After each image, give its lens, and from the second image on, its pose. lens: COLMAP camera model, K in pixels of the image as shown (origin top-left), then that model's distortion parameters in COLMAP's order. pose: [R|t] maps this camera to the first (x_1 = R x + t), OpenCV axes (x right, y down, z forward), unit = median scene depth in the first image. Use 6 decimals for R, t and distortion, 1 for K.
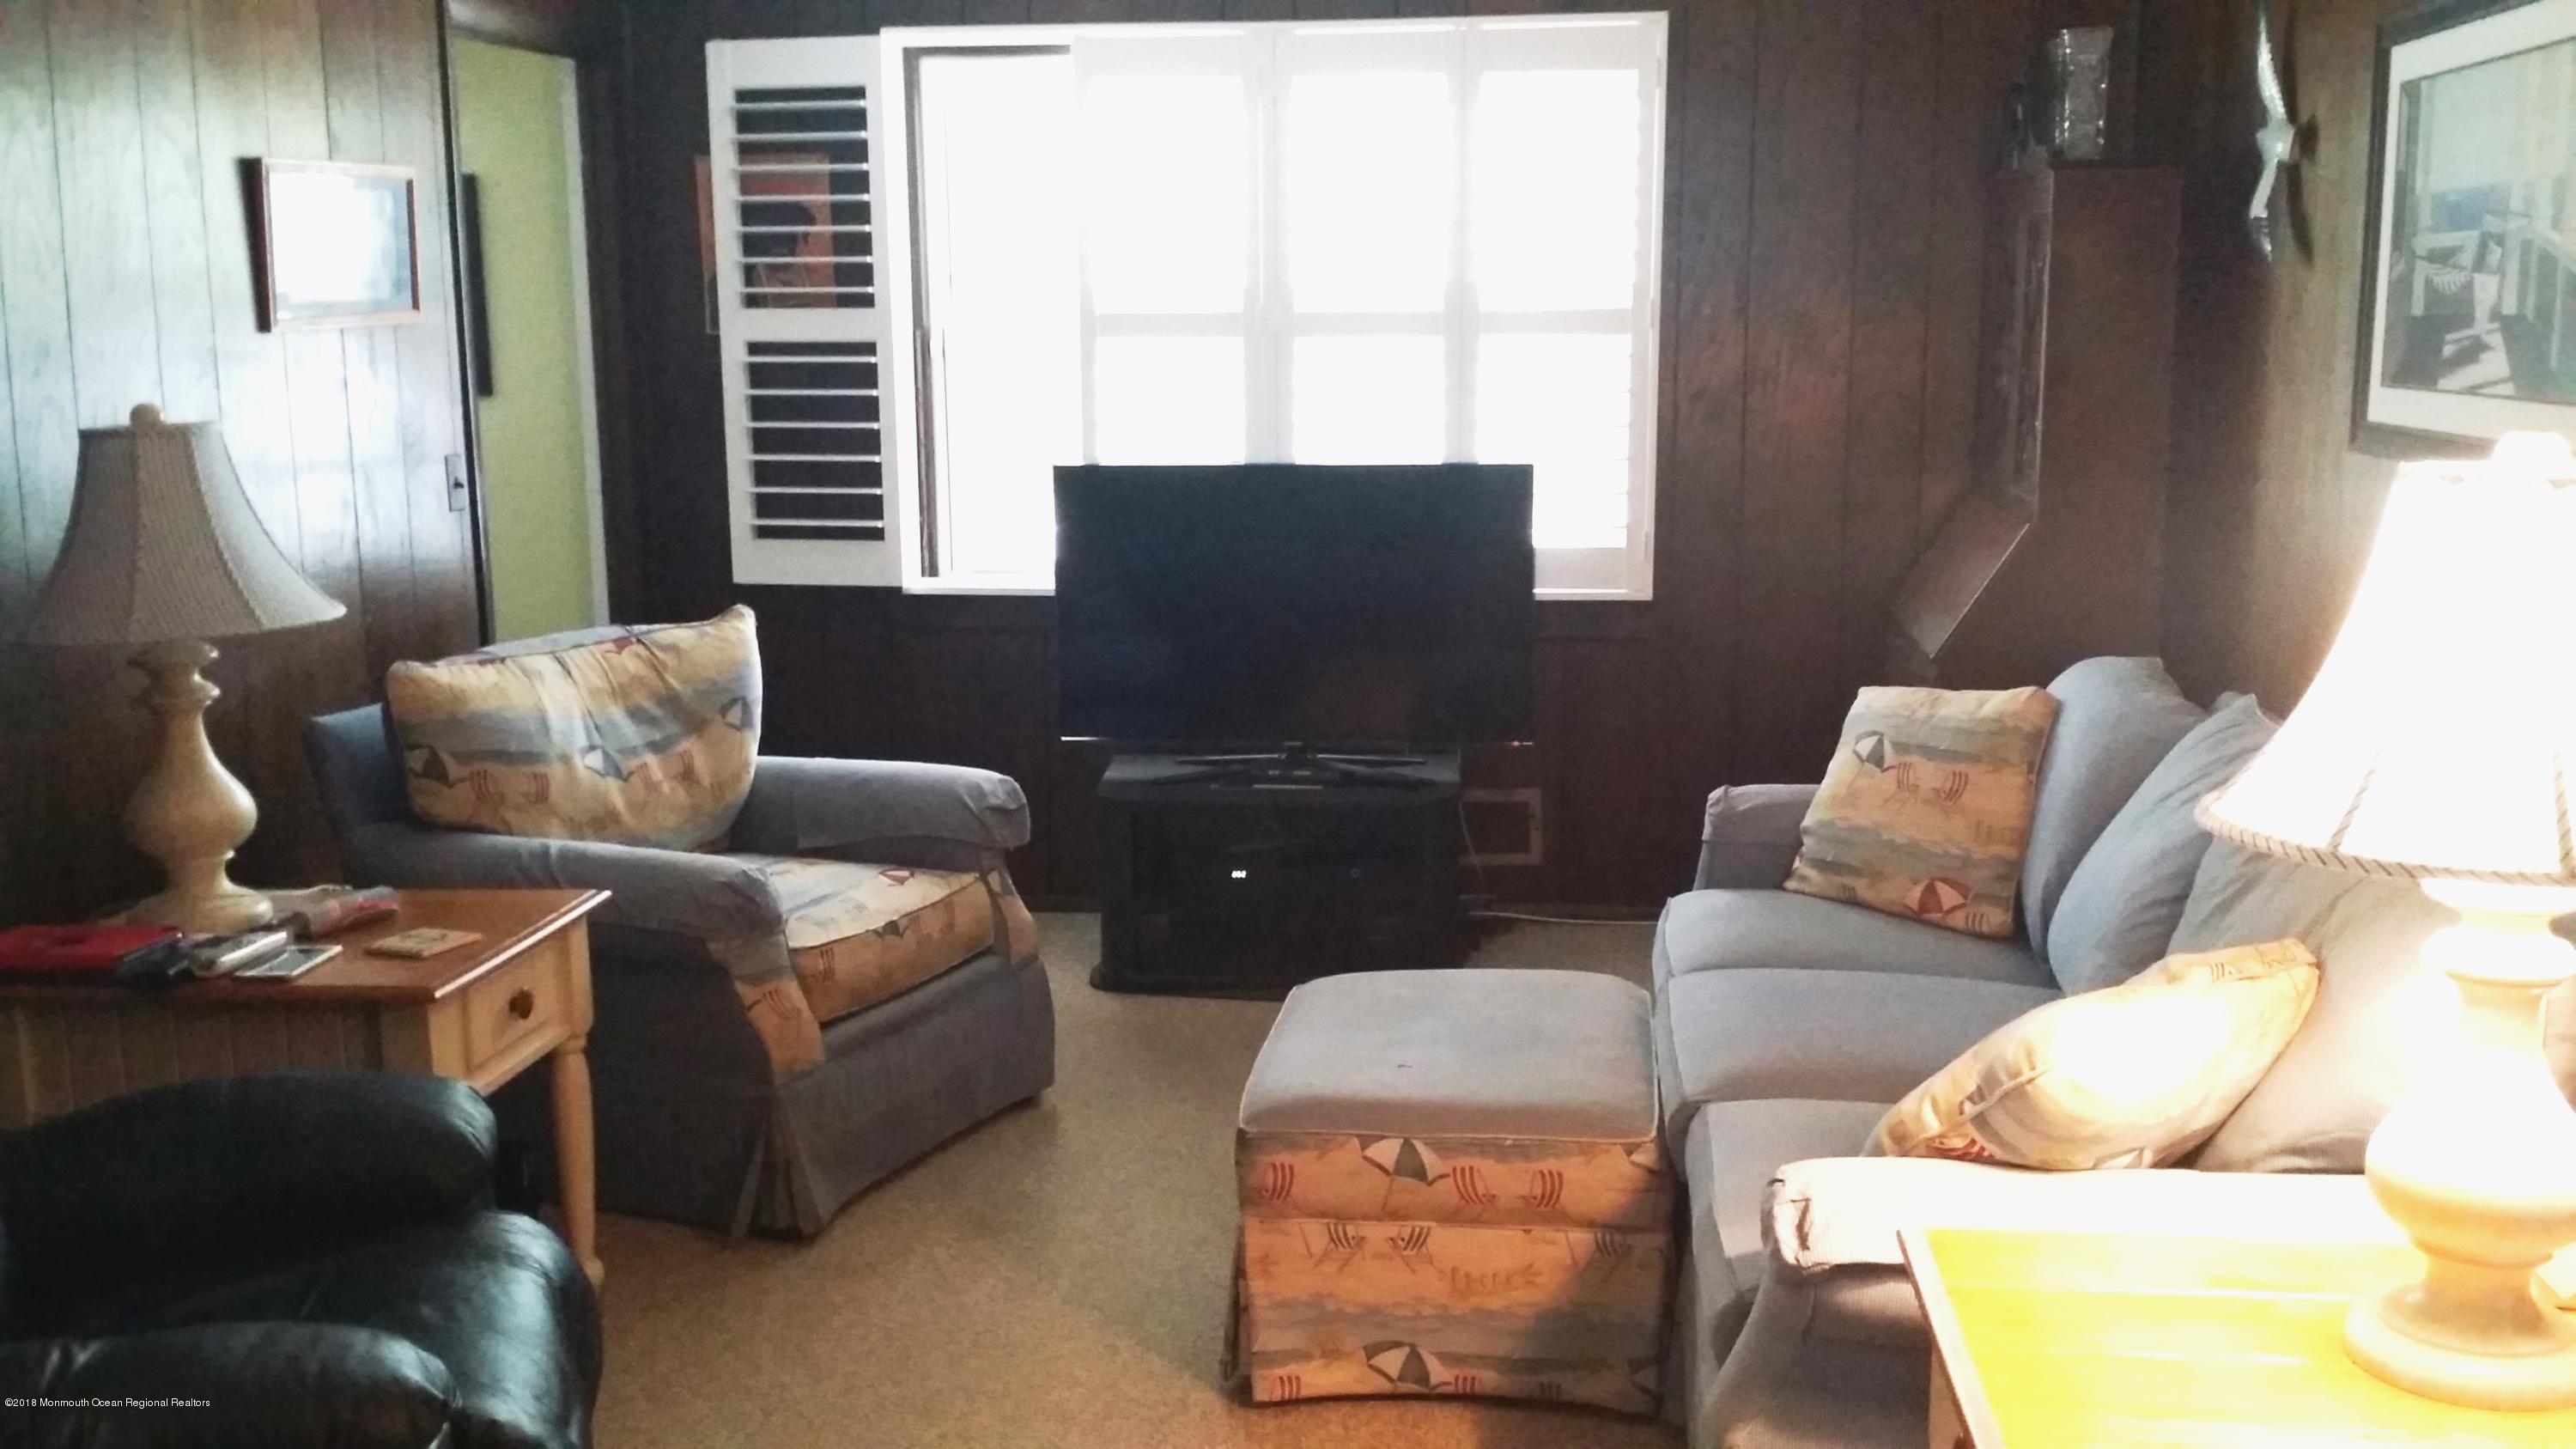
lens RADIAL K [[2455.0, 0, 1295.0], [0, 2455.0, 740.6], [0, 0, 1]] dist [0.179212, -0.494314]
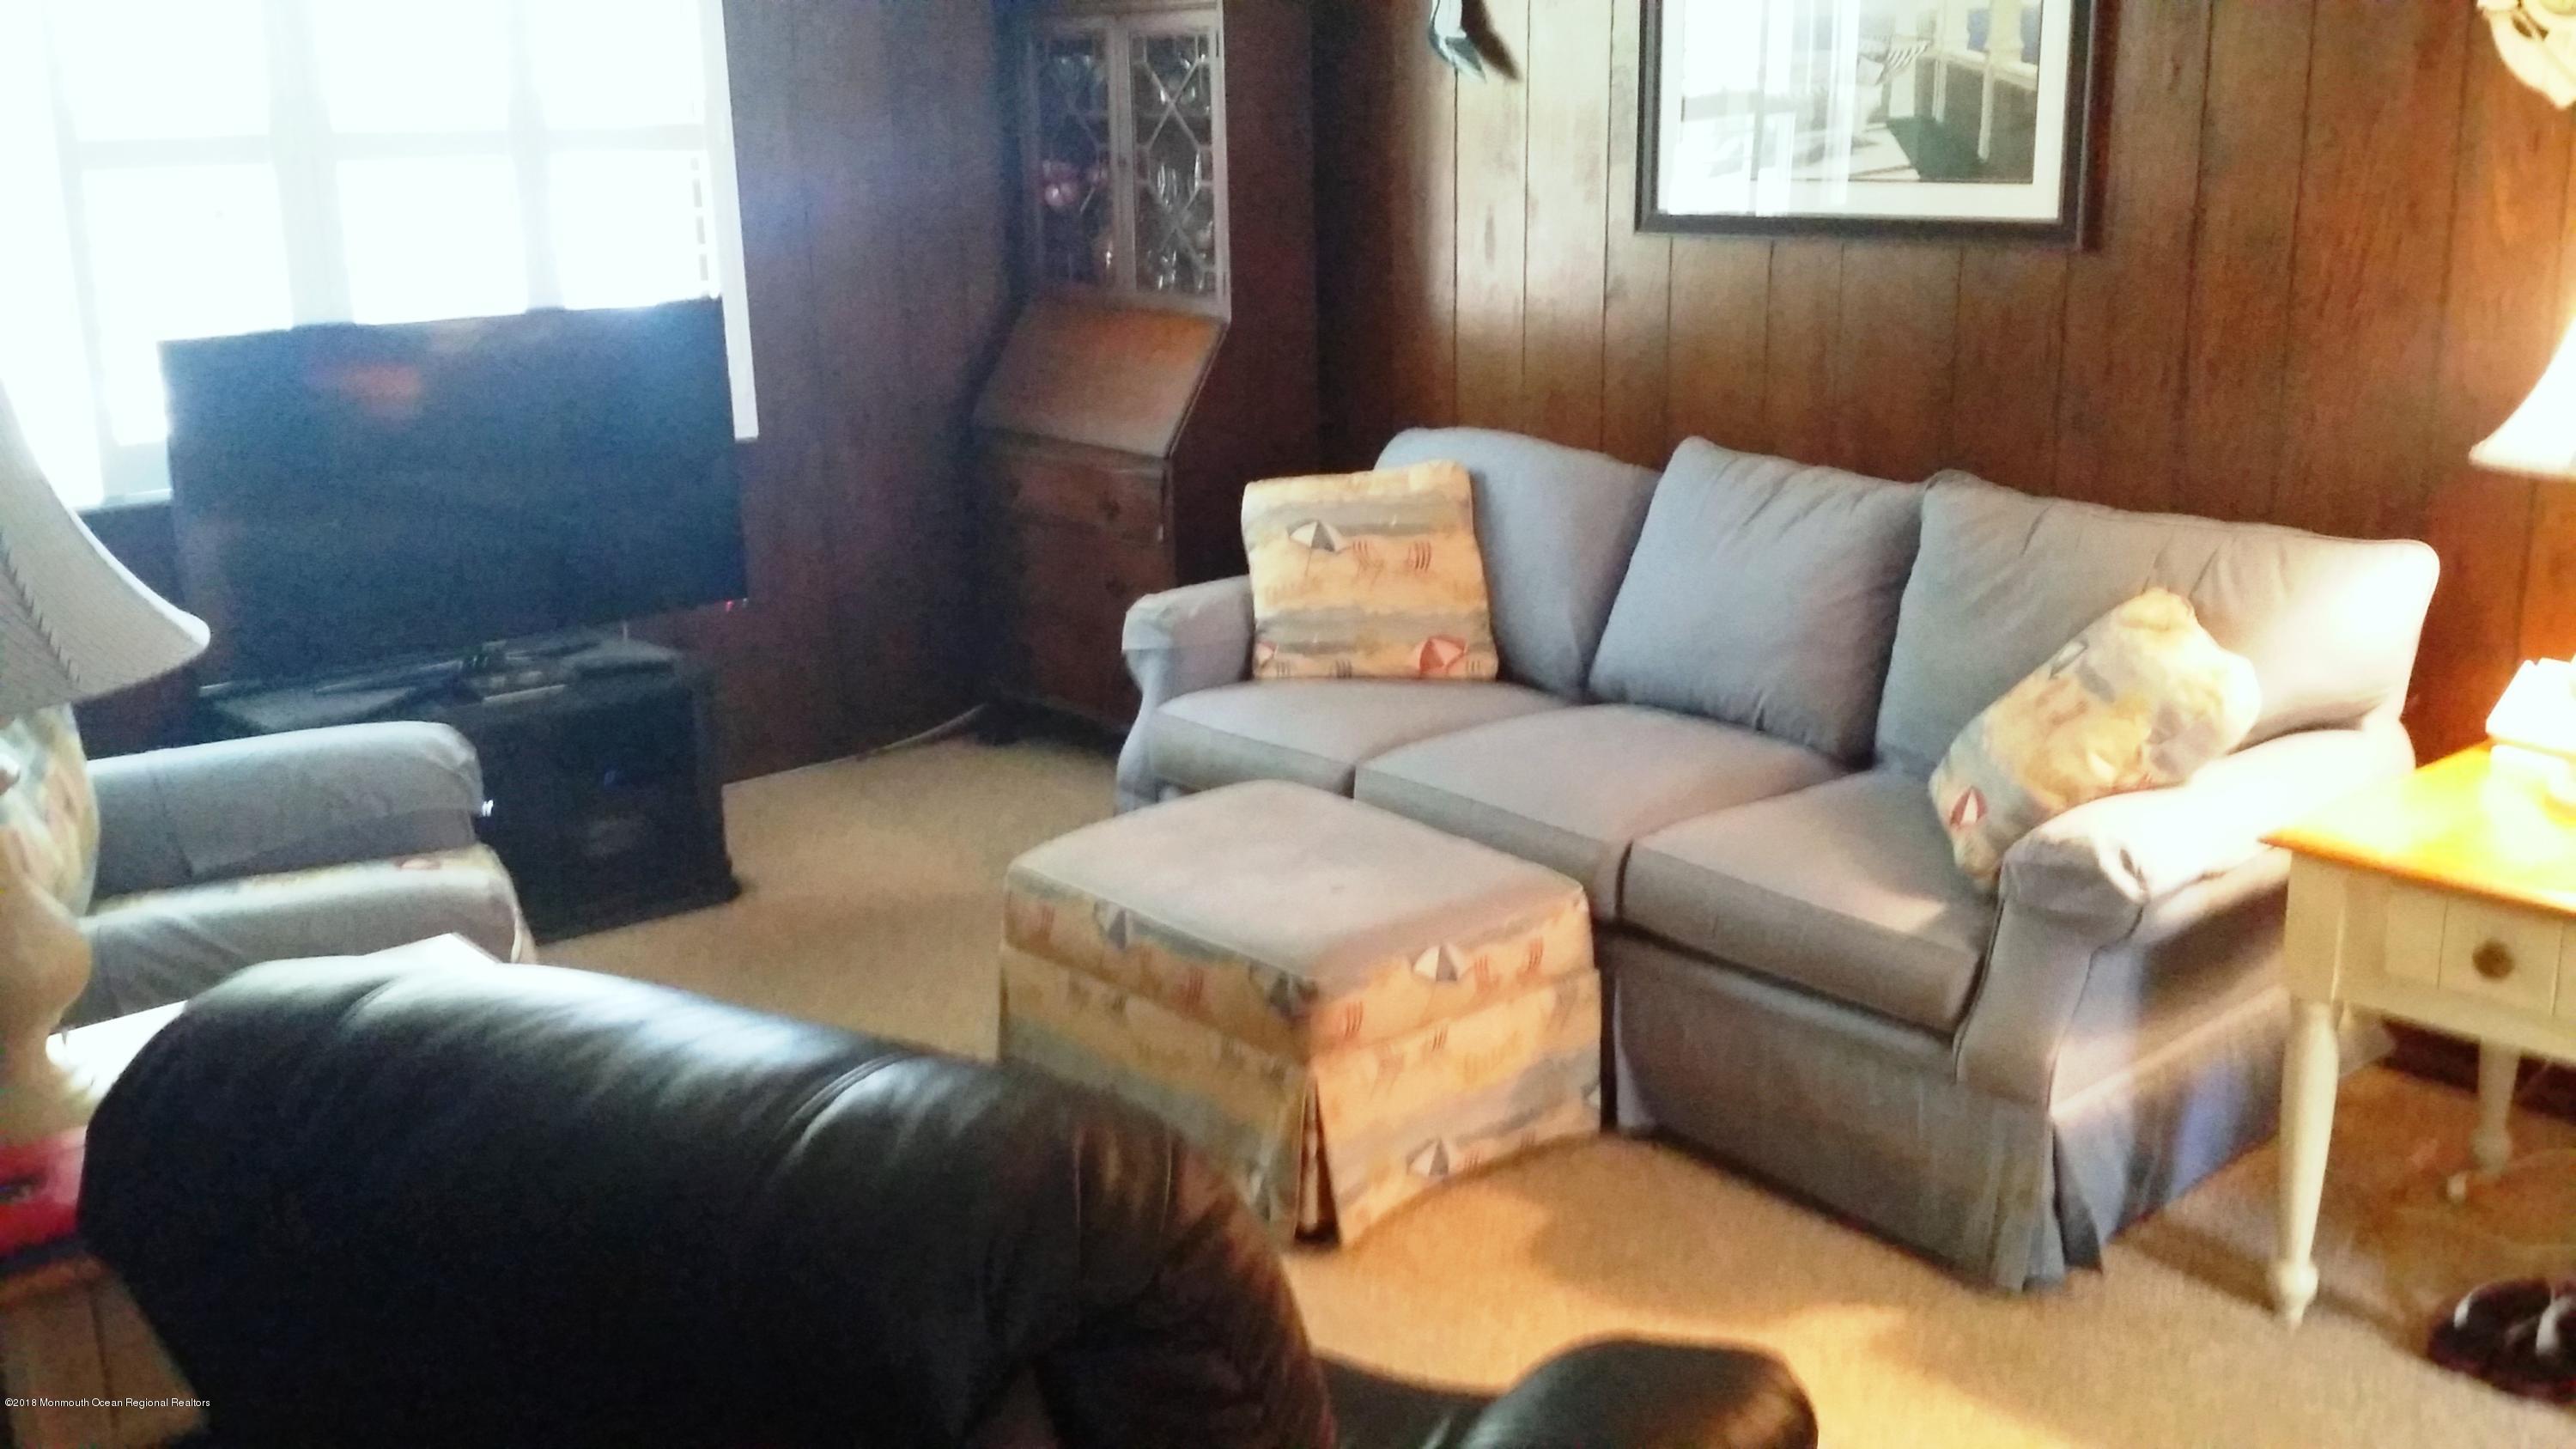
lens RADIAL K [[2455.0, 0, 1295.0], [0, 2455.0, 740.6], [0, 0, 1]] dist [0.179212, -0.494314]
pose [[0.660474, -0.194306, 0.725272, -0.606292], [0.141800, 0.980833, 0.133642, -0.057545], [-0.737338, 0.014577, 0.675367, 0.293978]]
